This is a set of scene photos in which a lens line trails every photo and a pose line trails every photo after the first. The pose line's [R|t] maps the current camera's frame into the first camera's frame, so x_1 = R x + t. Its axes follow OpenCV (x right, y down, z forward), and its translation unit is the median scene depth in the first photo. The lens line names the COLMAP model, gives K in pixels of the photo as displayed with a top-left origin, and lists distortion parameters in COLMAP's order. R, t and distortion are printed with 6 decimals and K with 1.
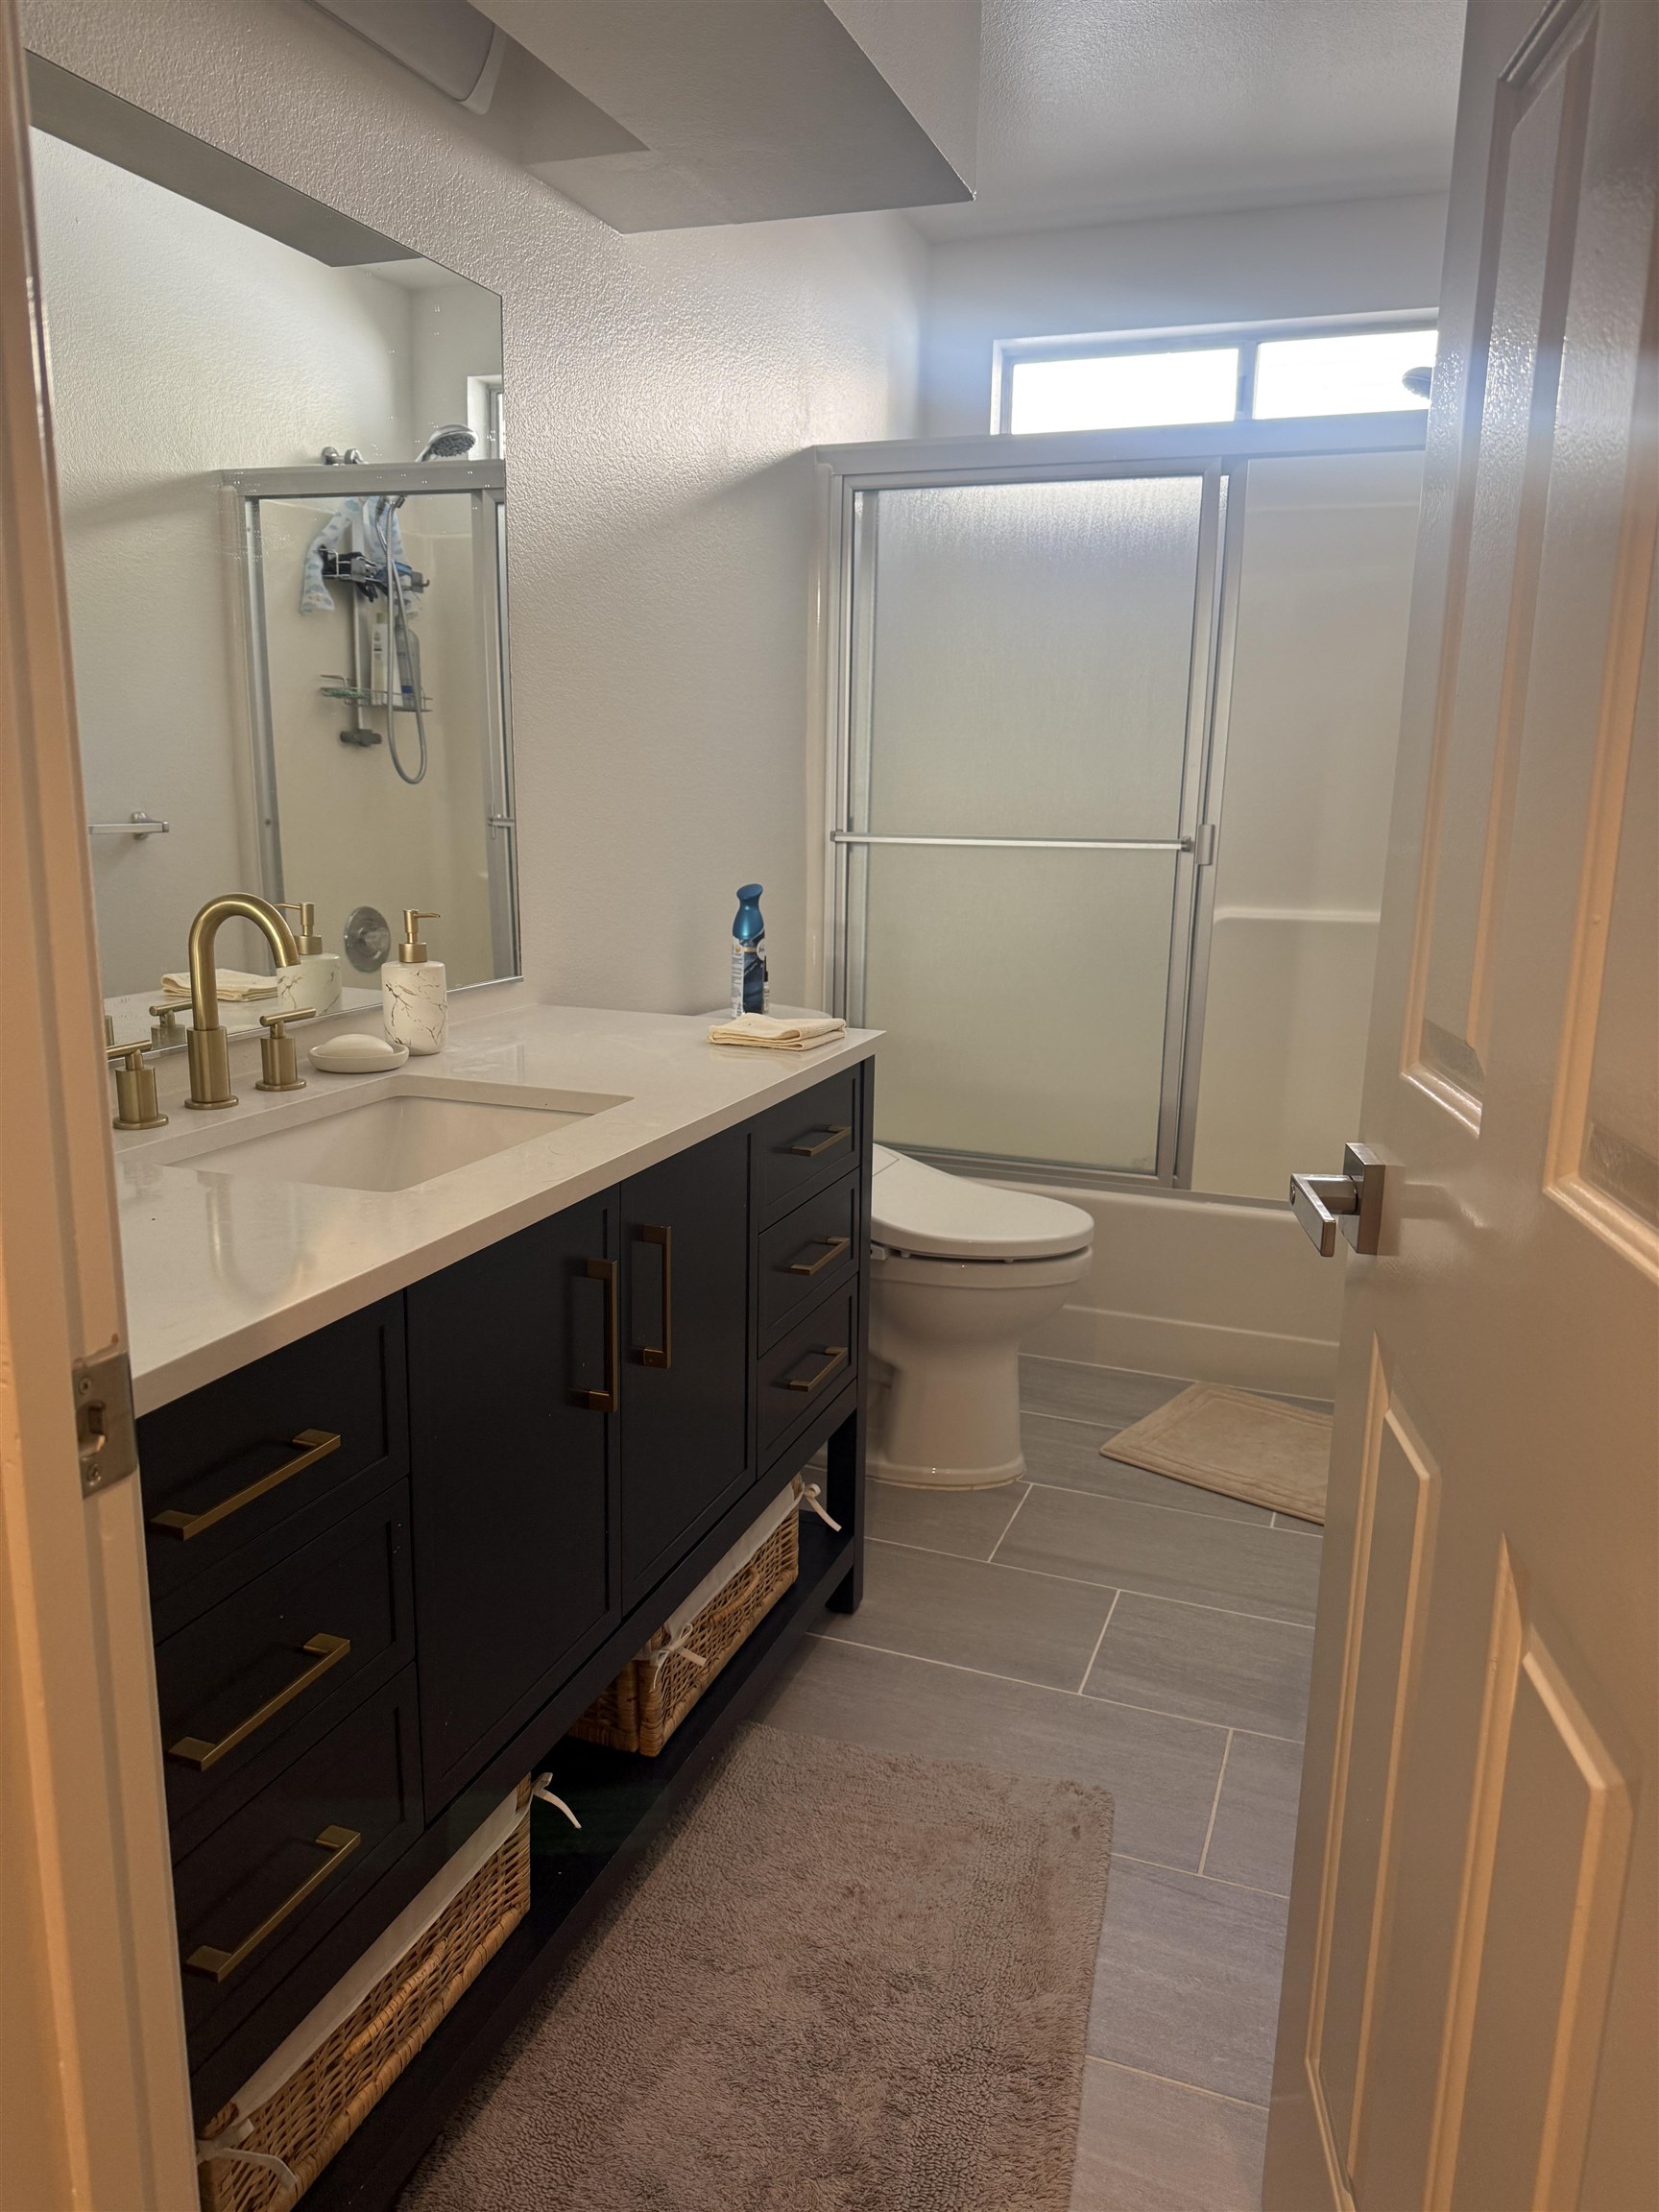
lens RADIAL K [[1562.6, 0, 841.1], [0, 1562.6, 1104.3], [0, 0, 1]] dist [0.153879, -0.267937]
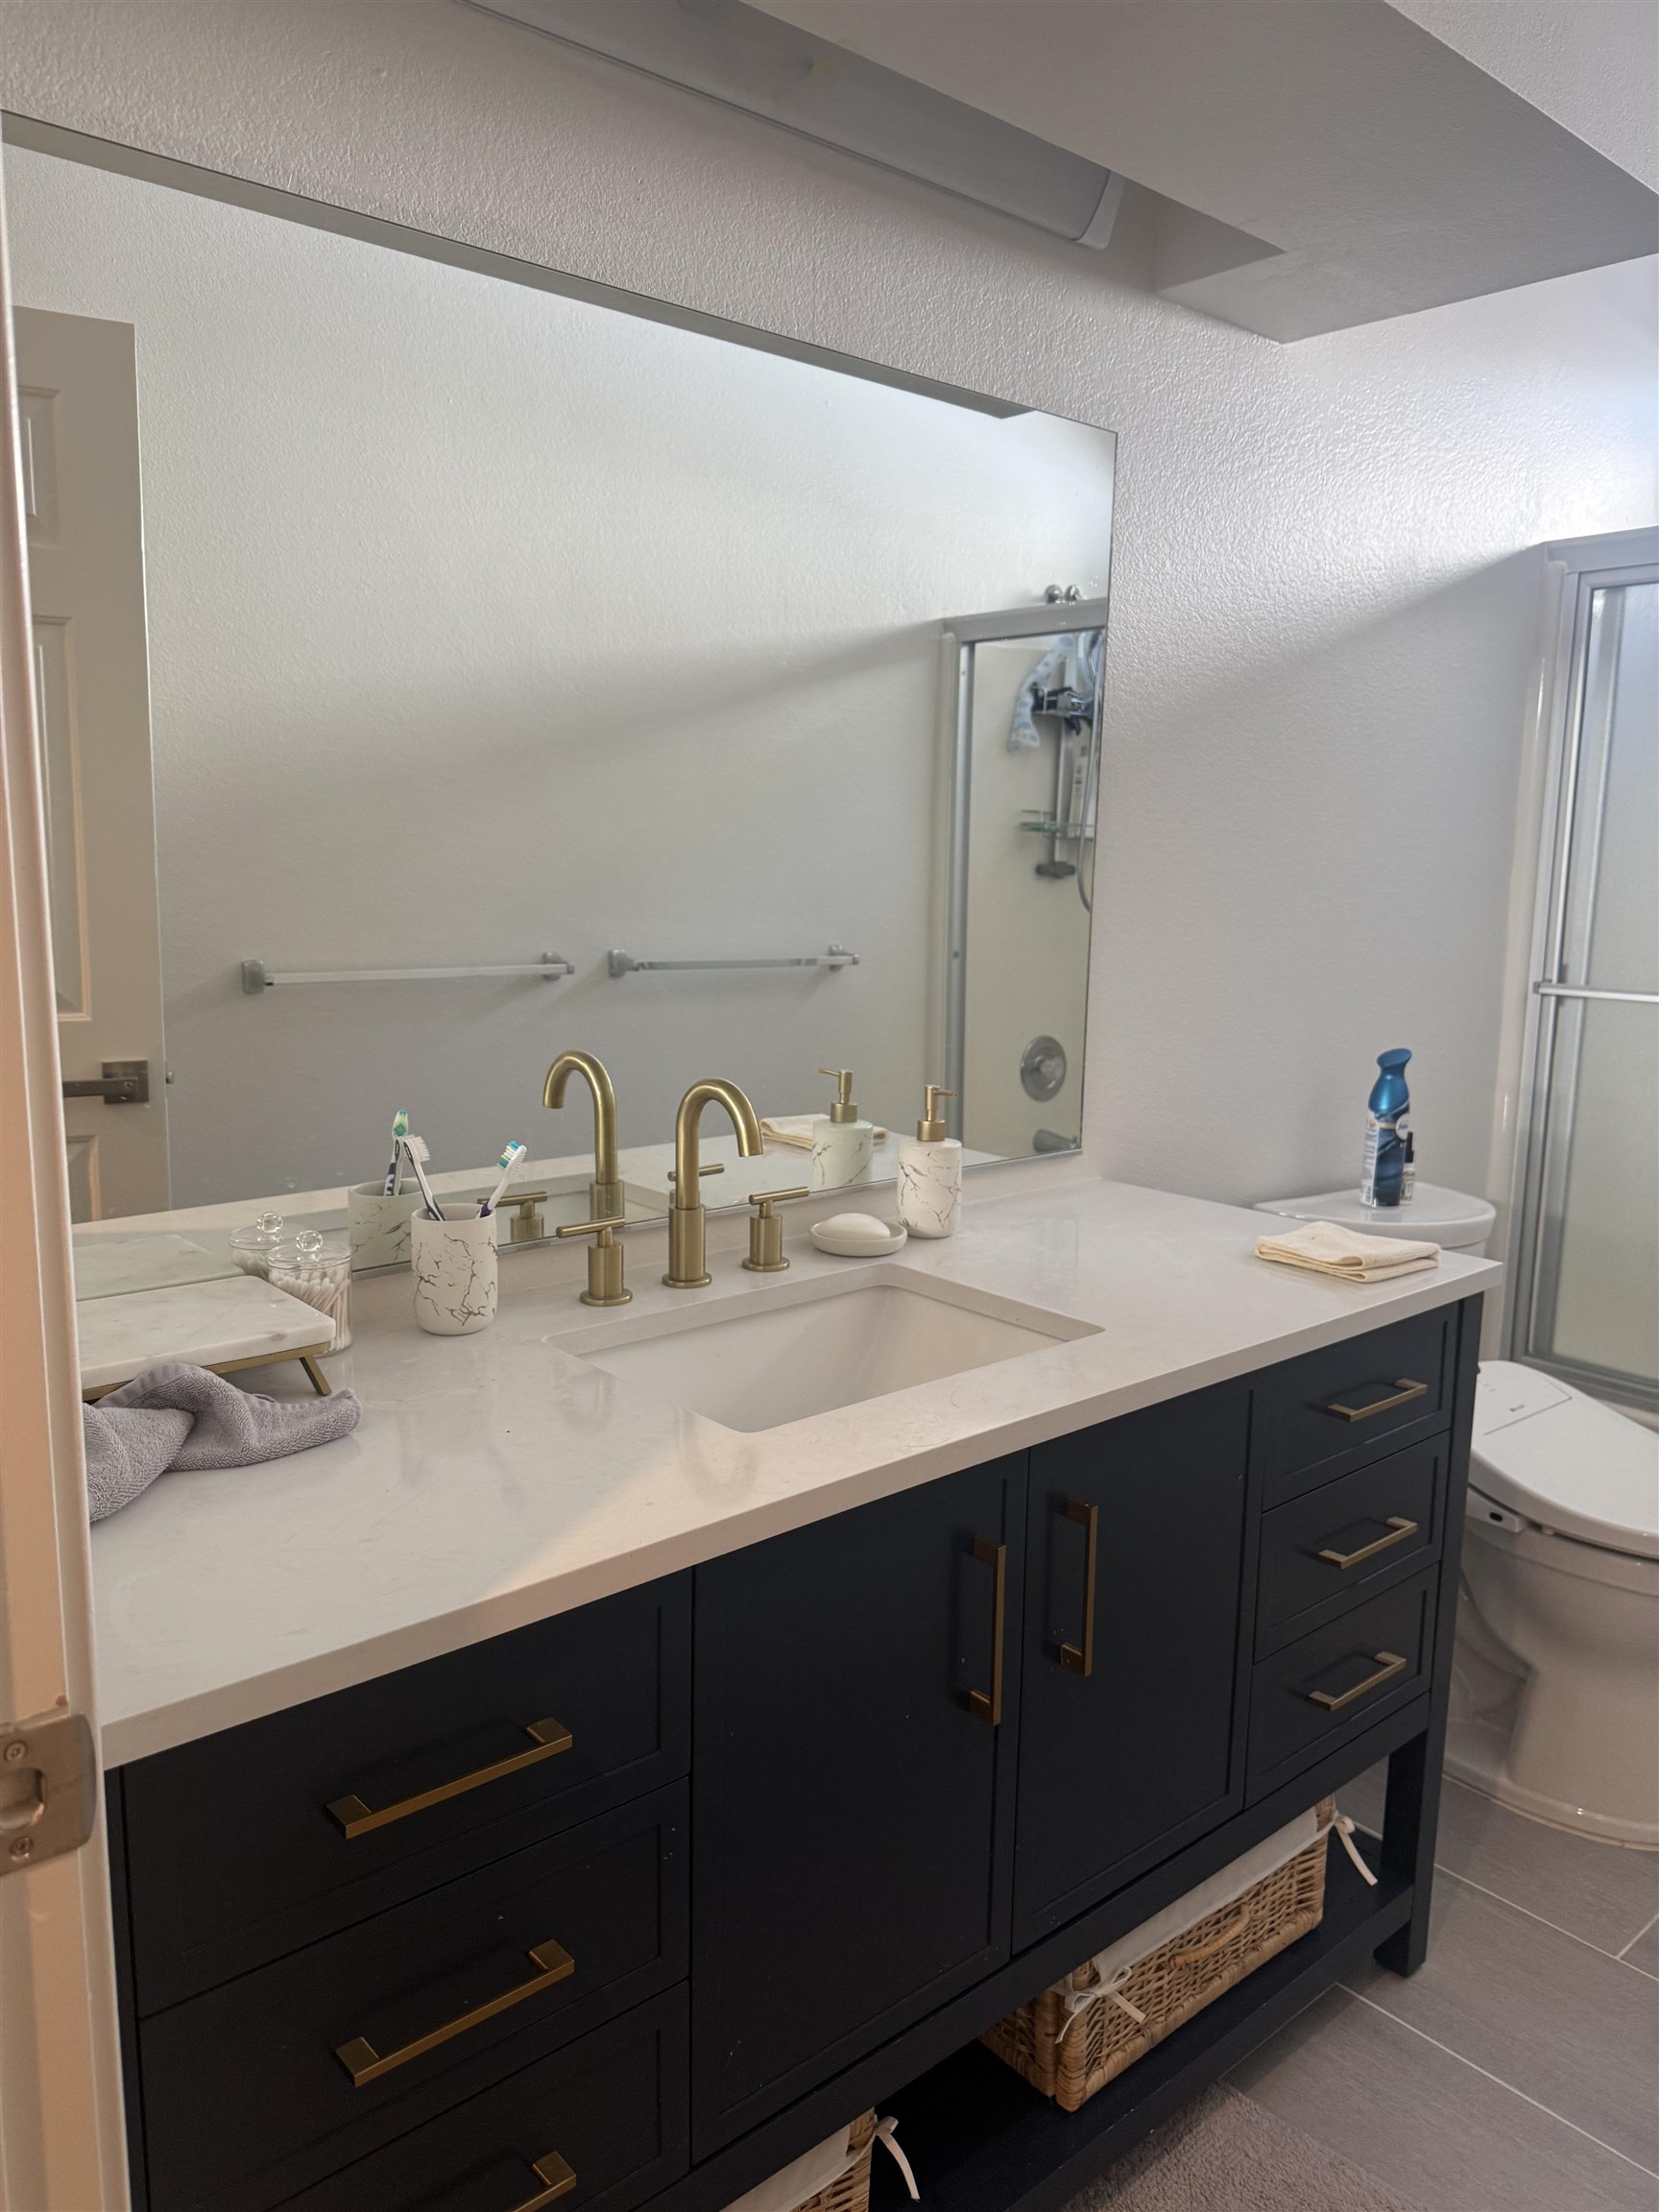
lens RADIAL K [[1562.6, 0, 841.1], [0, 1562.6, 1104.3], [0, 0, 1]] dist [0.153879, -0.267937]
pose [[0.879050, 0.074150, -0.470929, 0.091503], [-0.100819, 0.994402, -0.031619, -0.056589], [0.465948, 0.075273, 0.881605, 0.106351]]
